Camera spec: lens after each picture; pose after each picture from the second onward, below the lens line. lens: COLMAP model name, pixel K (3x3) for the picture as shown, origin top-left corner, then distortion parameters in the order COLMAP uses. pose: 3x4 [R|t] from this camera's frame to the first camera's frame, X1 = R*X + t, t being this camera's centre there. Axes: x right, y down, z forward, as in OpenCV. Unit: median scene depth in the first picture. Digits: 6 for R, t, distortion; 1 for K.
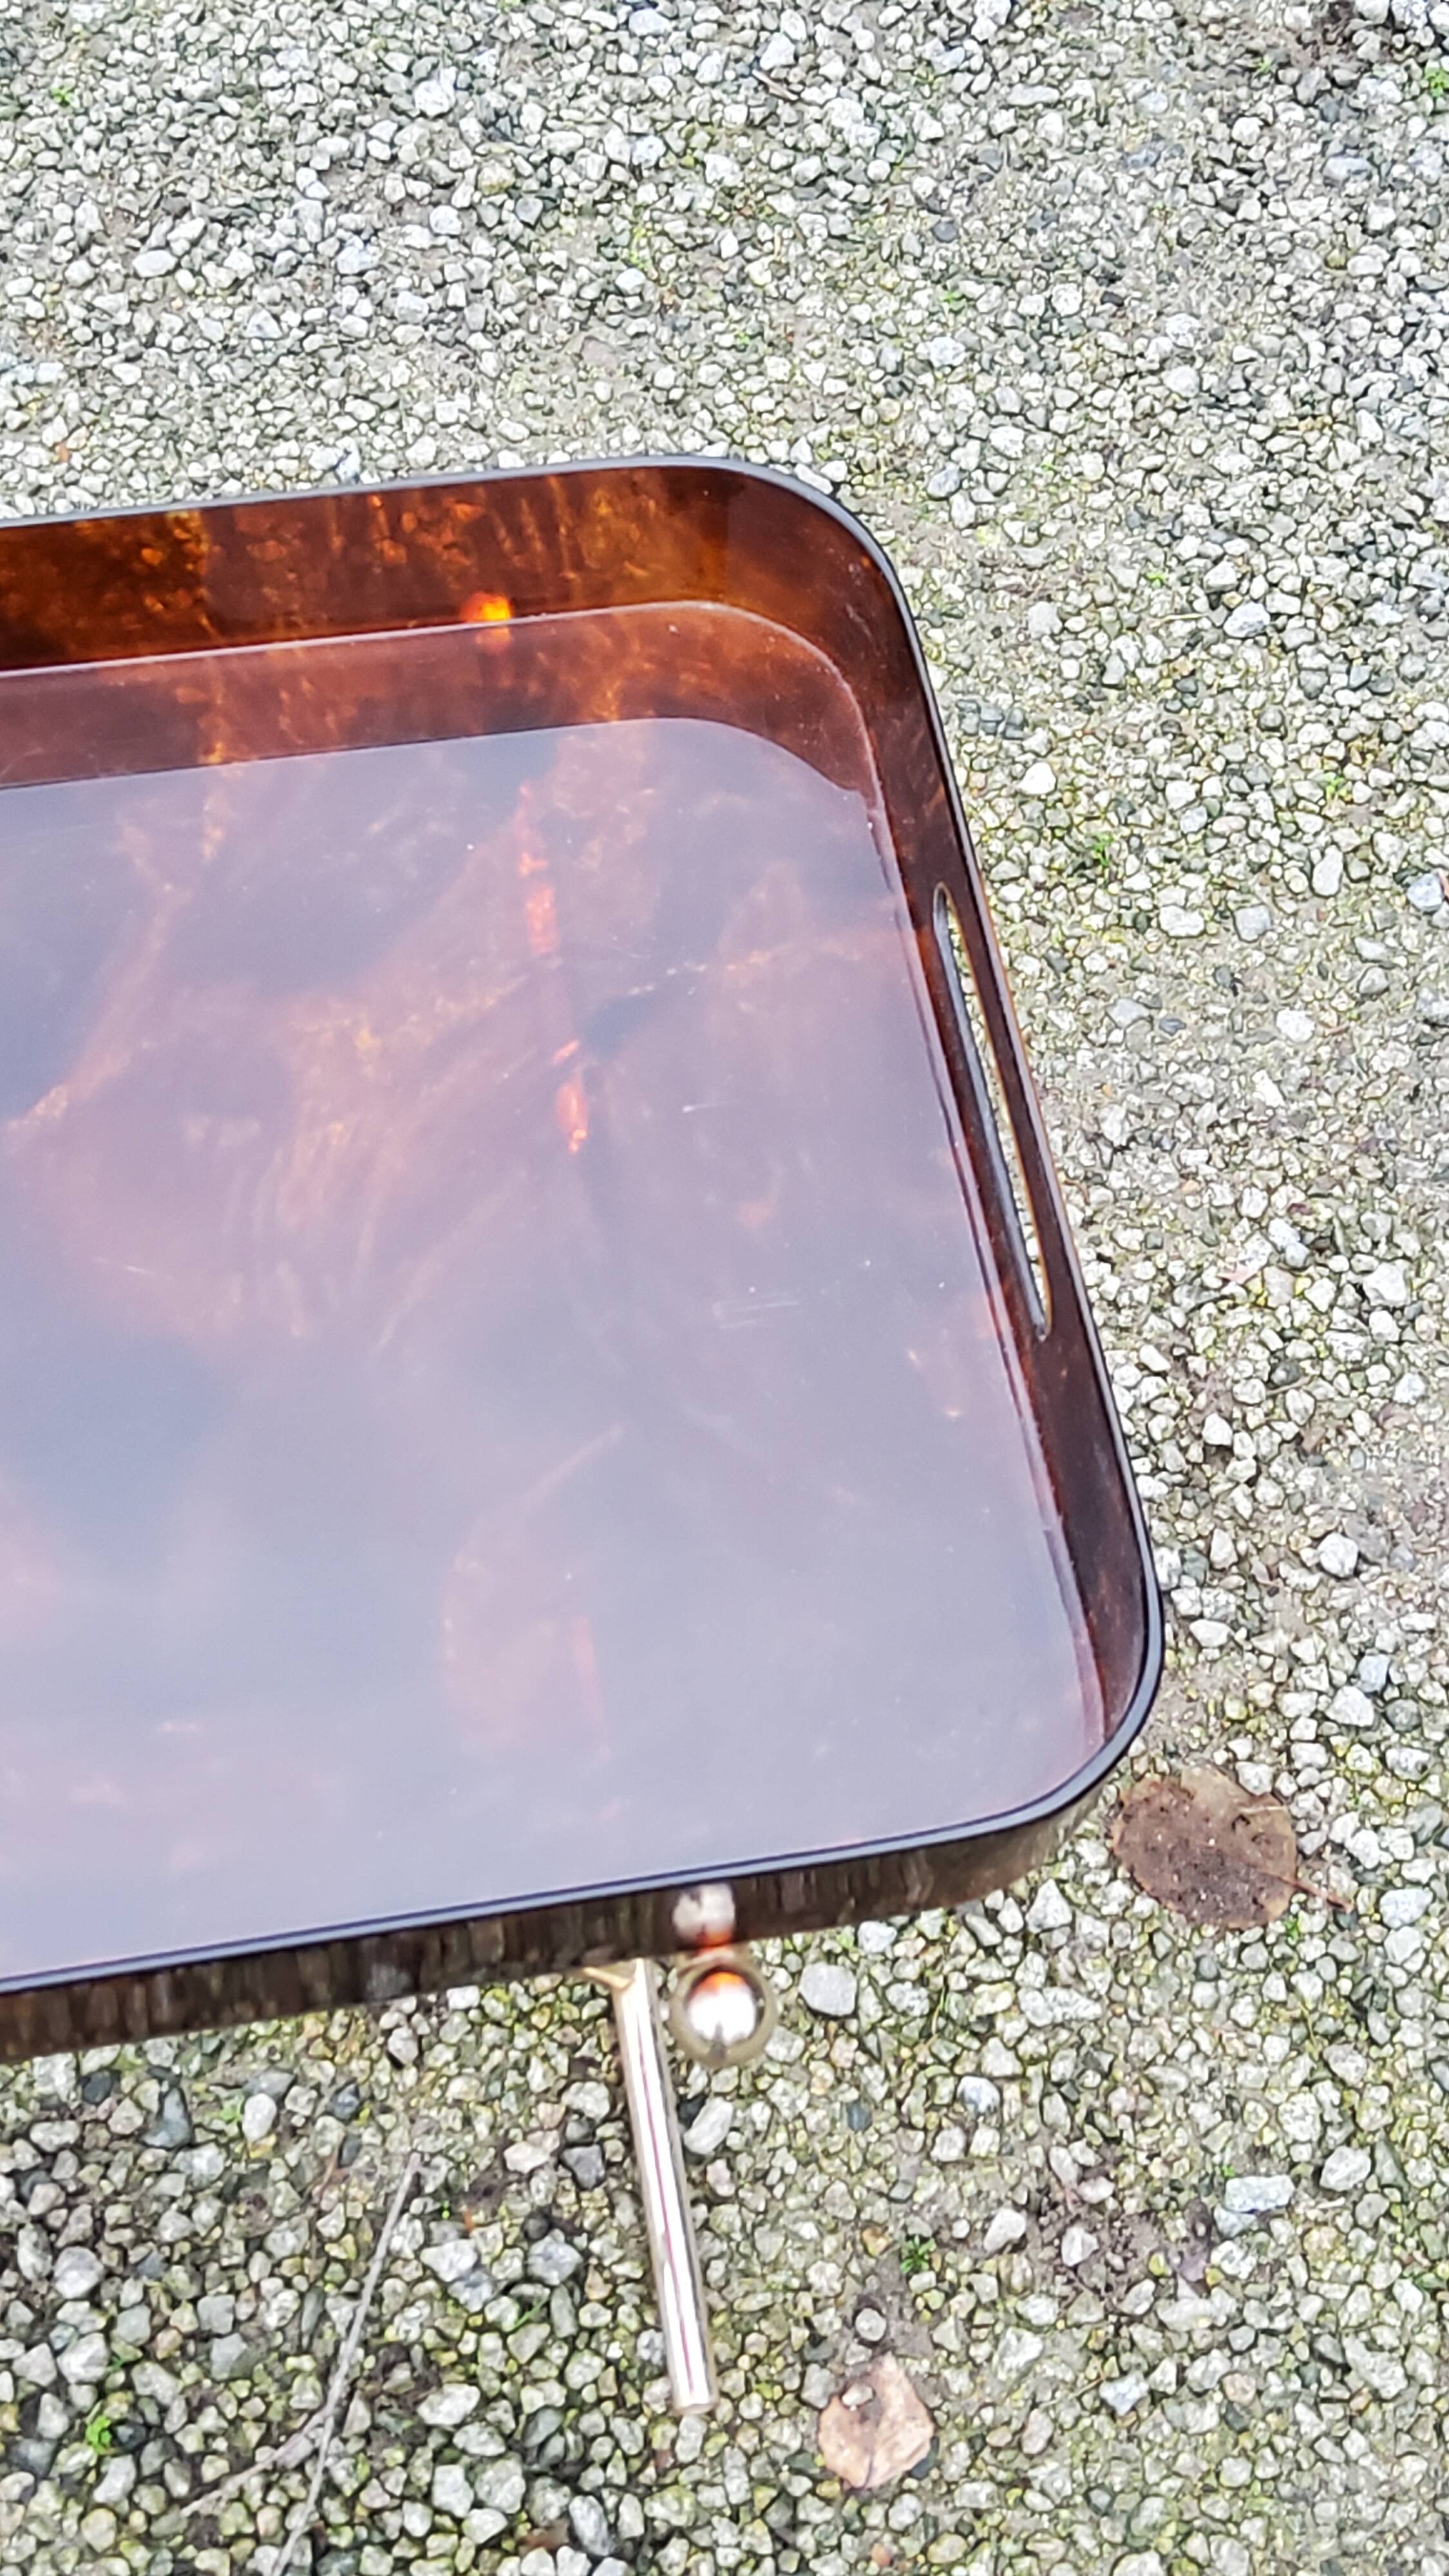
lens RADIAL K [[3807.3, 0, 725.5], [0, 3807.3, 1260.2], [0, 0, 1]] dist [0.094090, 0.000000]
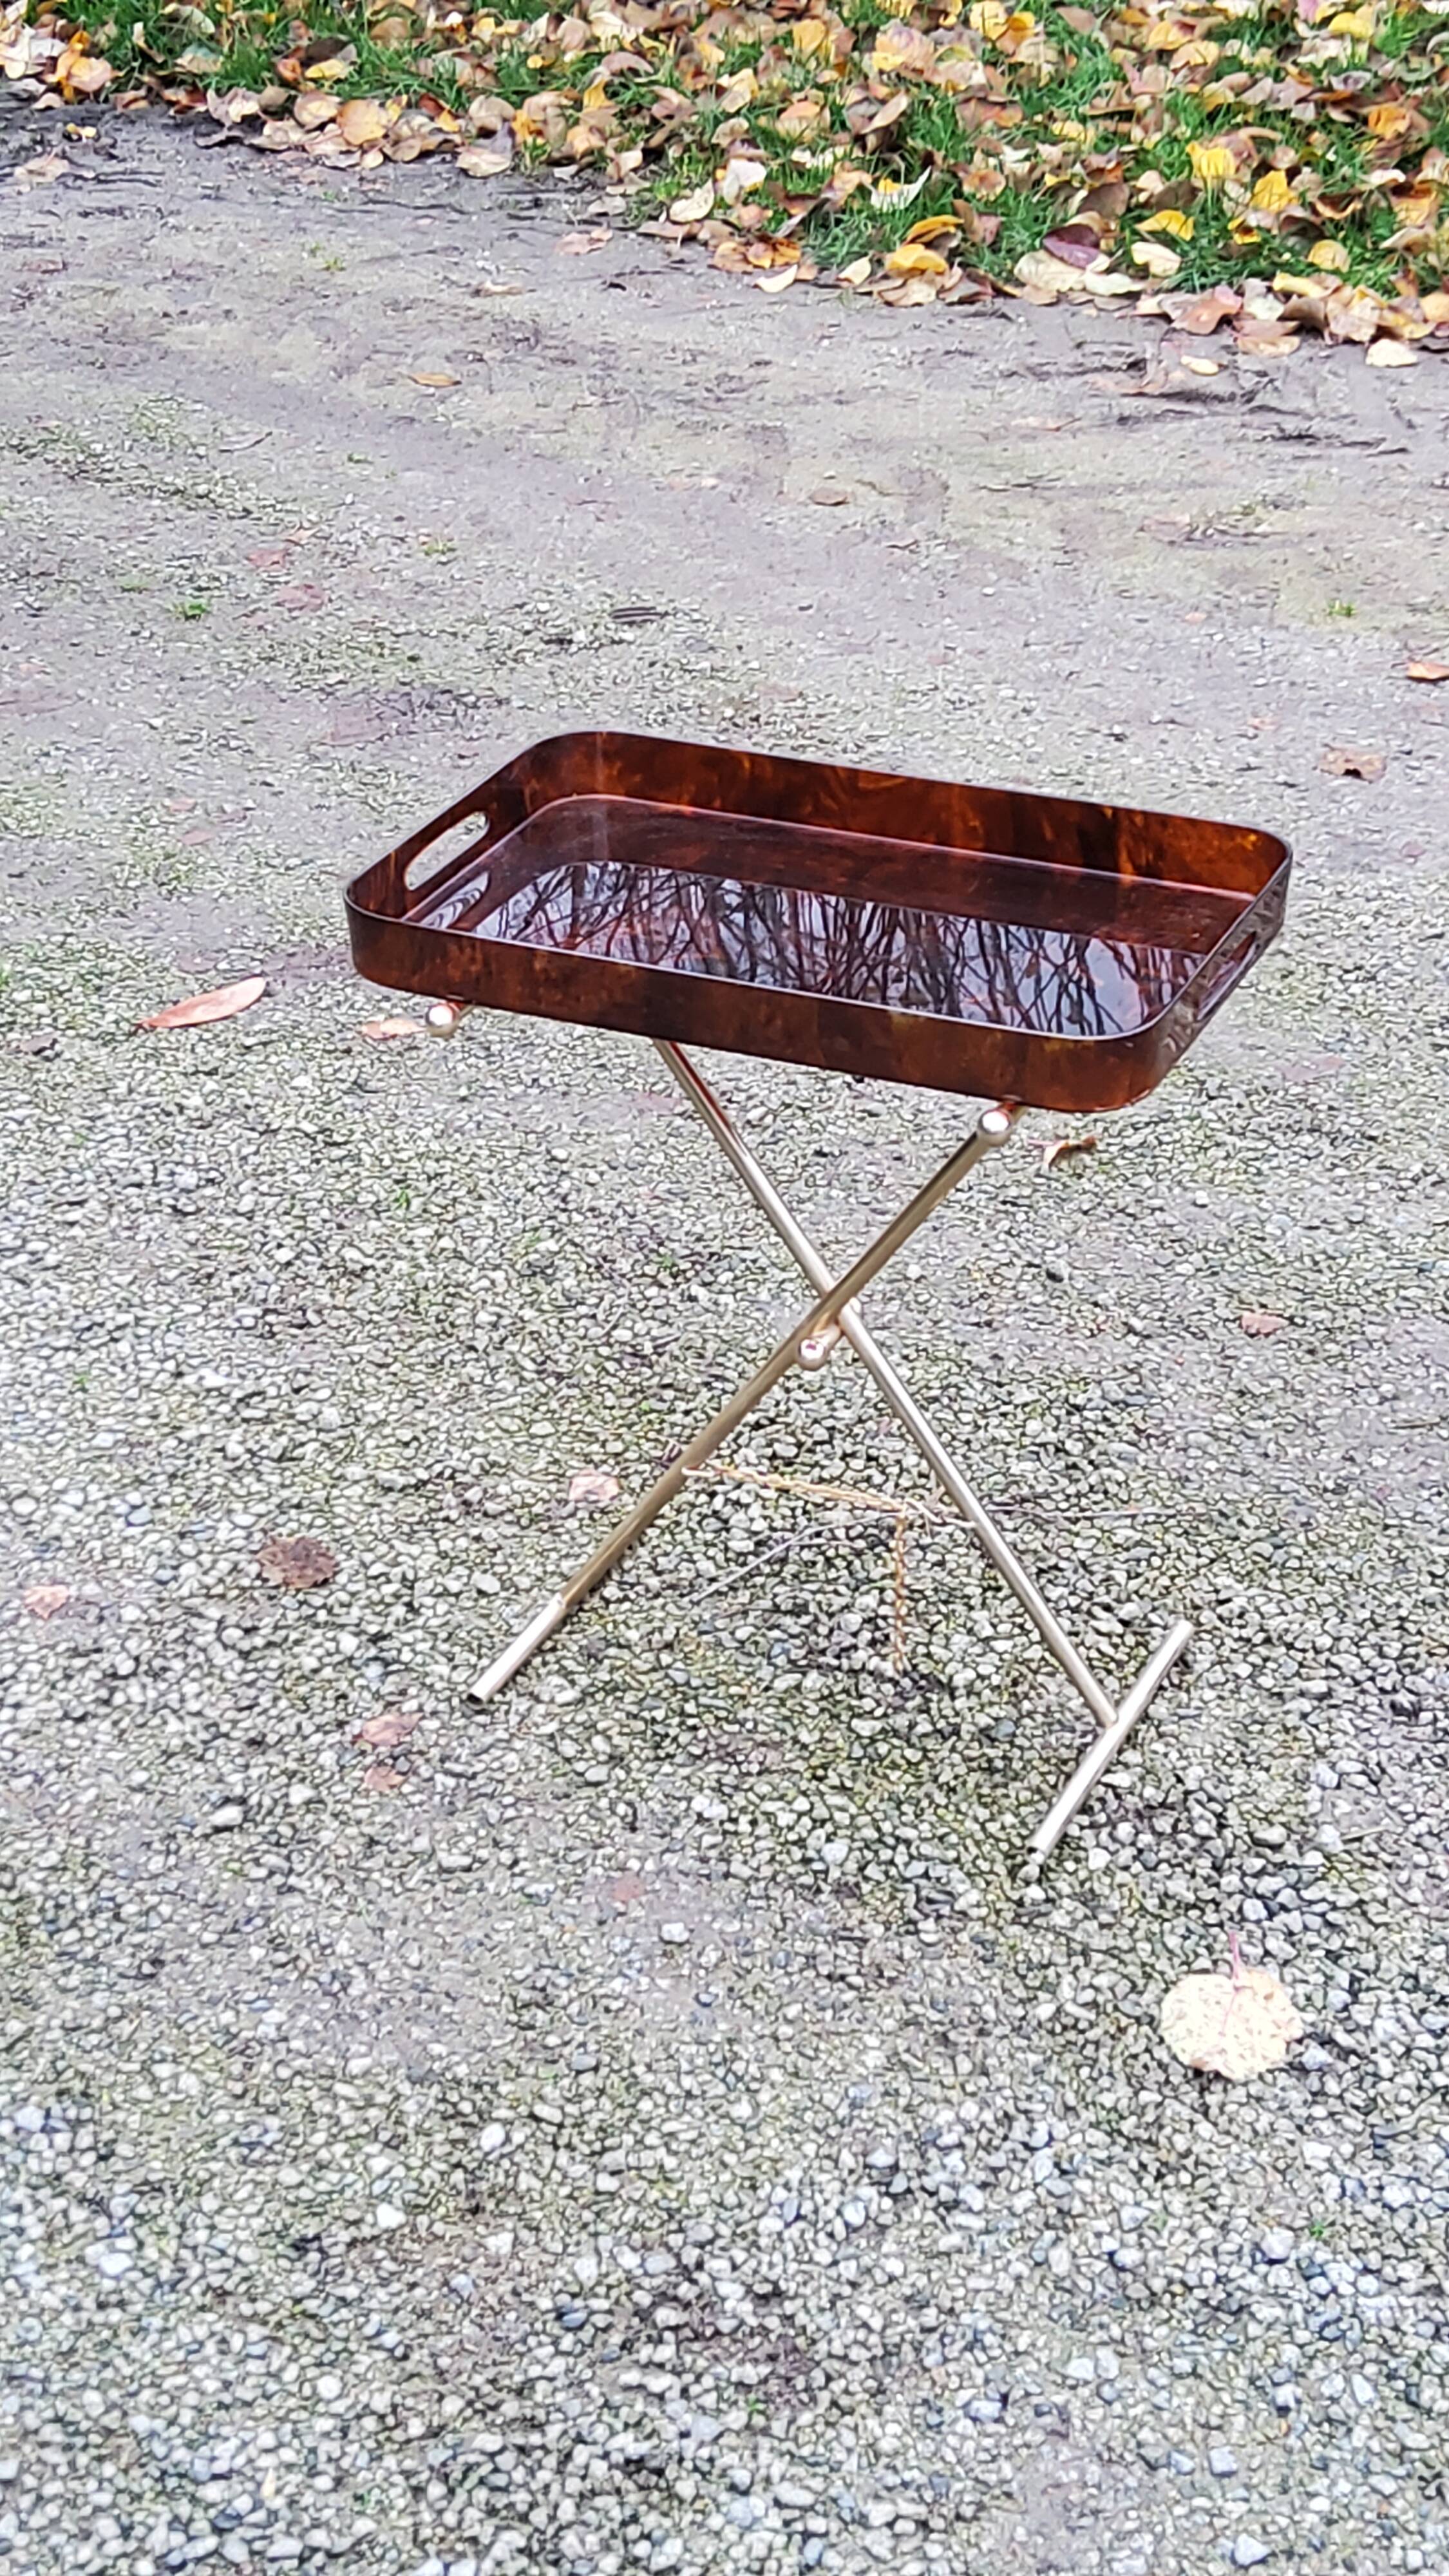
lens RADIAL K [[3807.3, 0, 714.8], [0, 3807.3, 1282.5], [0, 0, 1]] dist [0.094090, 0.000000]
pose [[-0.817615, -0.318233, 0.479826, -1.048837], [0.490879, 0.050251, 0.869777, -1.610648], [-0.300904, 0.946680, 0.115128, 0.580292]]
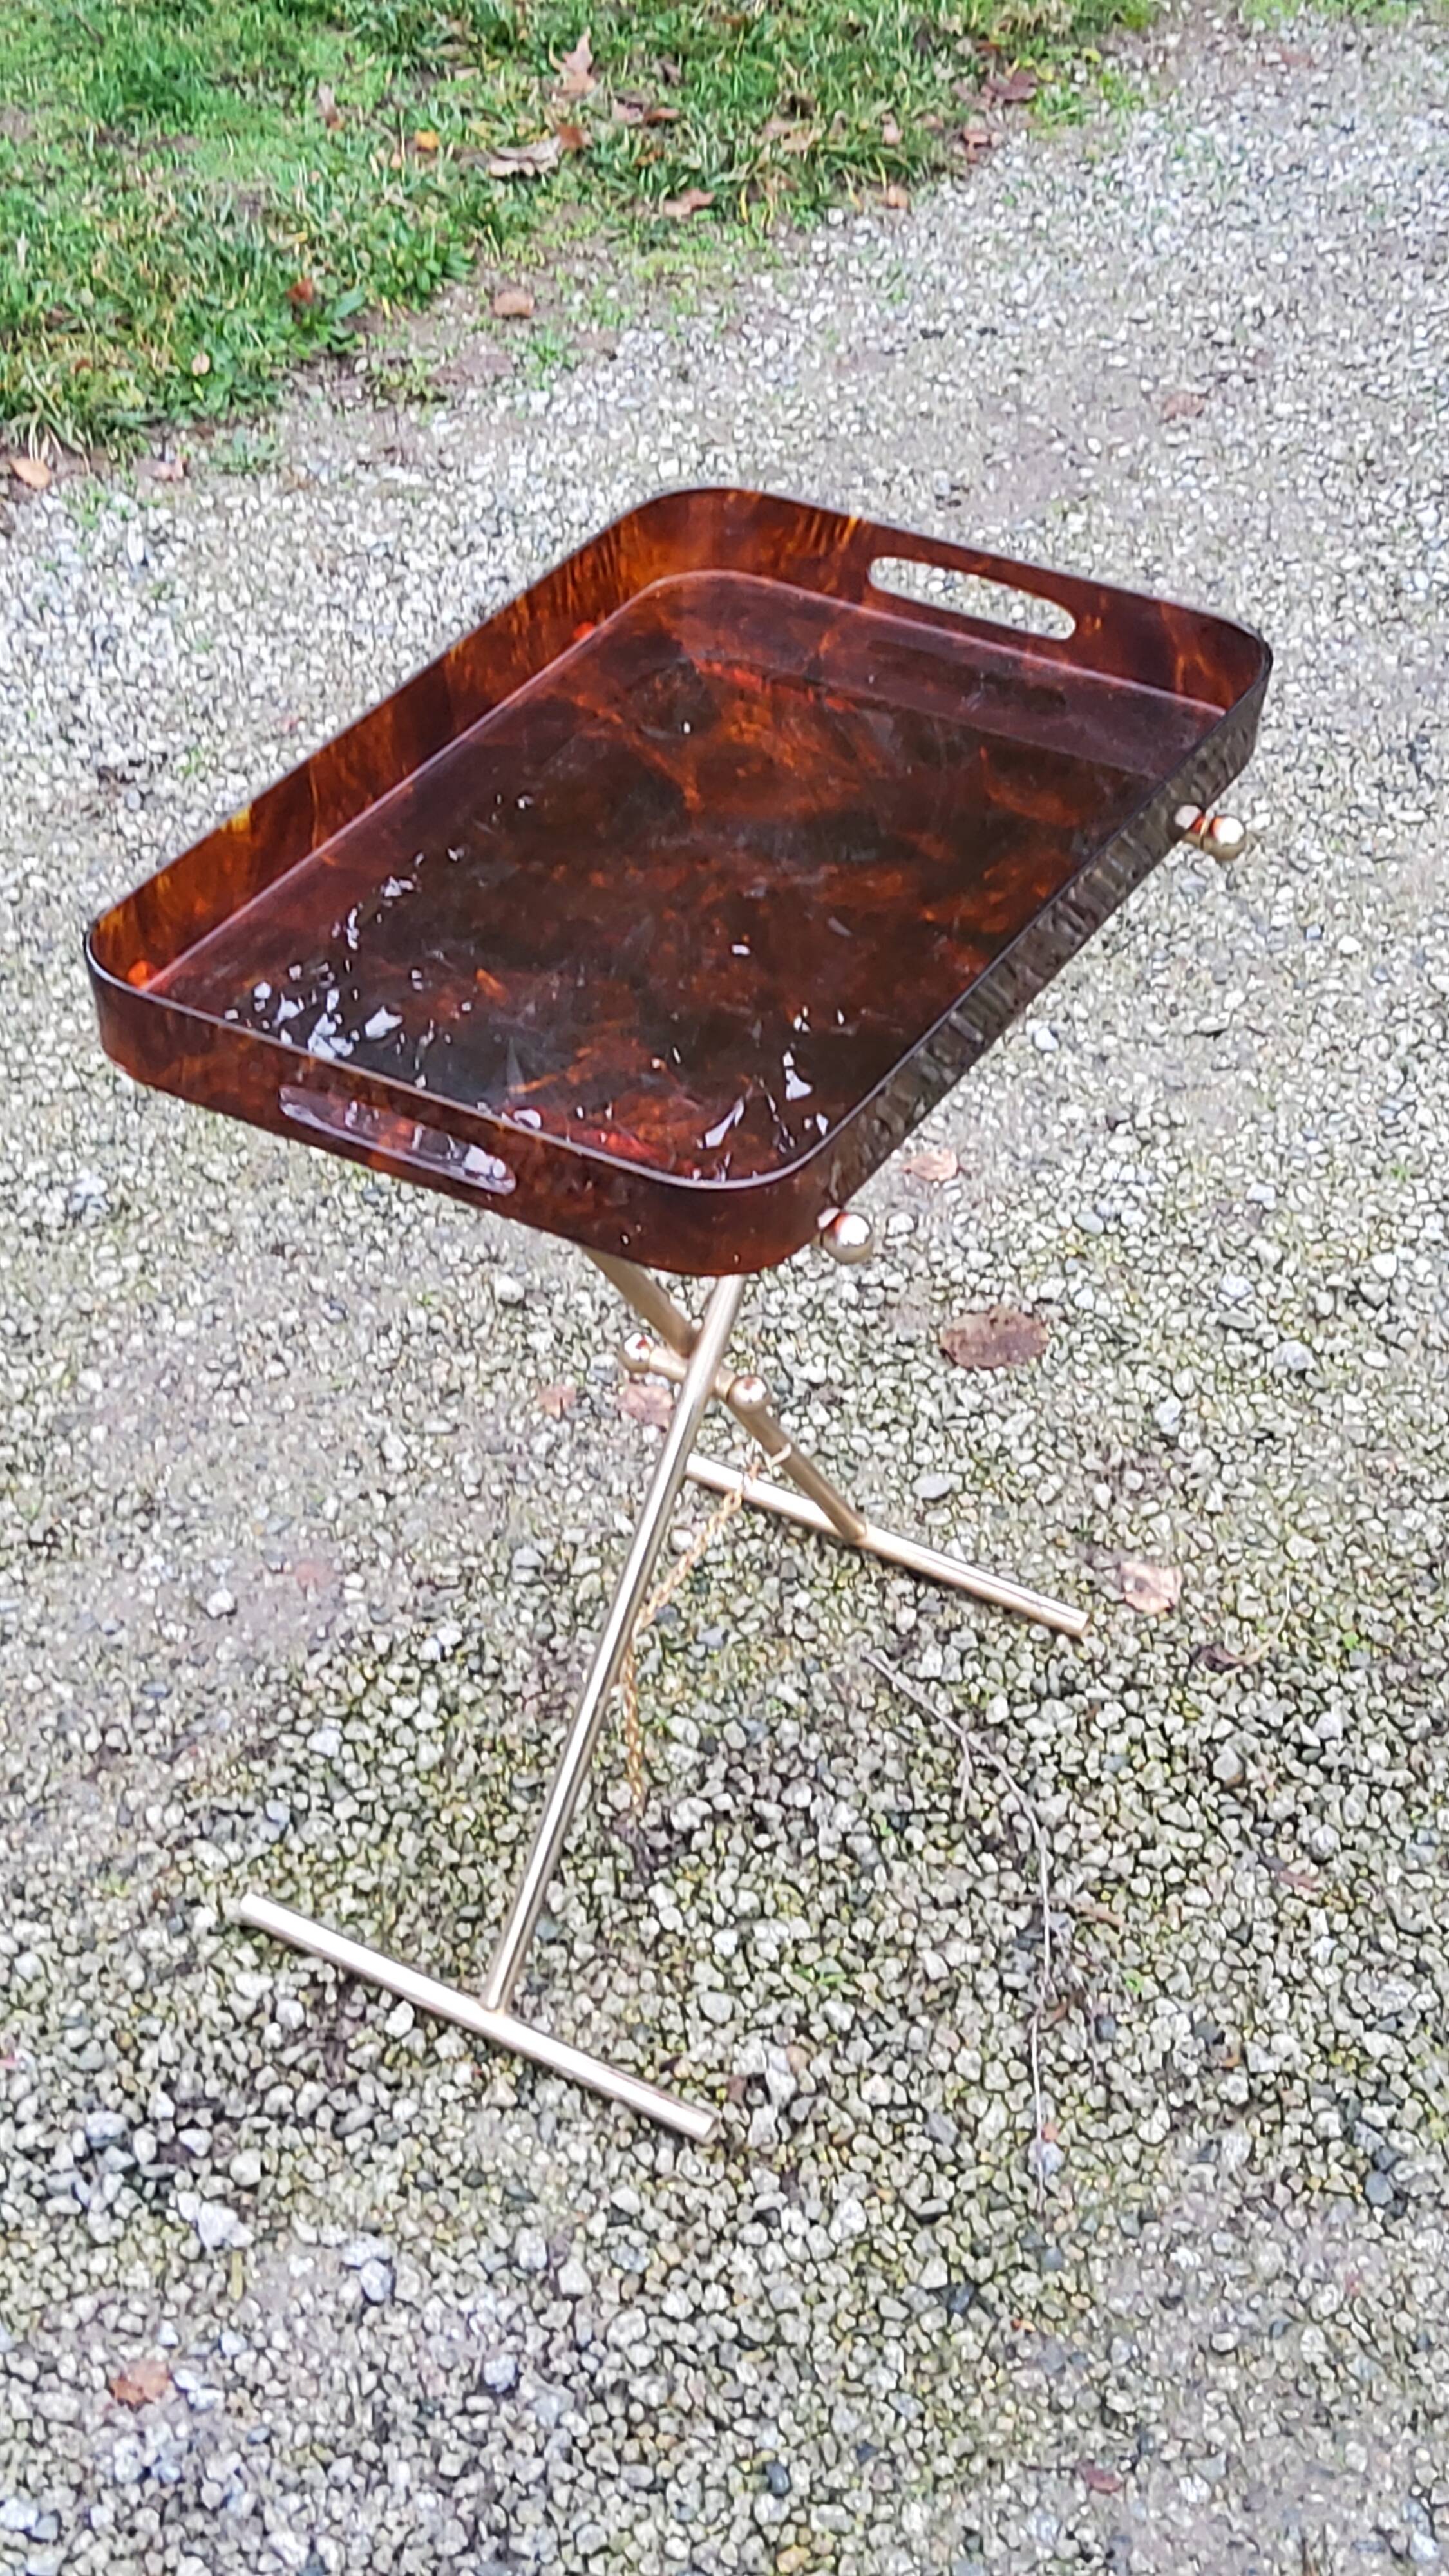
lens RADIAL K [[3807.3, 0, 737.8], [0, 3807.3, 1247.3], [0, 0, 1]] dist [0.094090, 0.000000]
pose [[0.637765, -0.500961, 0.585060, -0.984598], [0.680937, 0.721715, -0.124307, 0.272374], [-0.359974, 0.477667, 0.801407, -0.379241]]
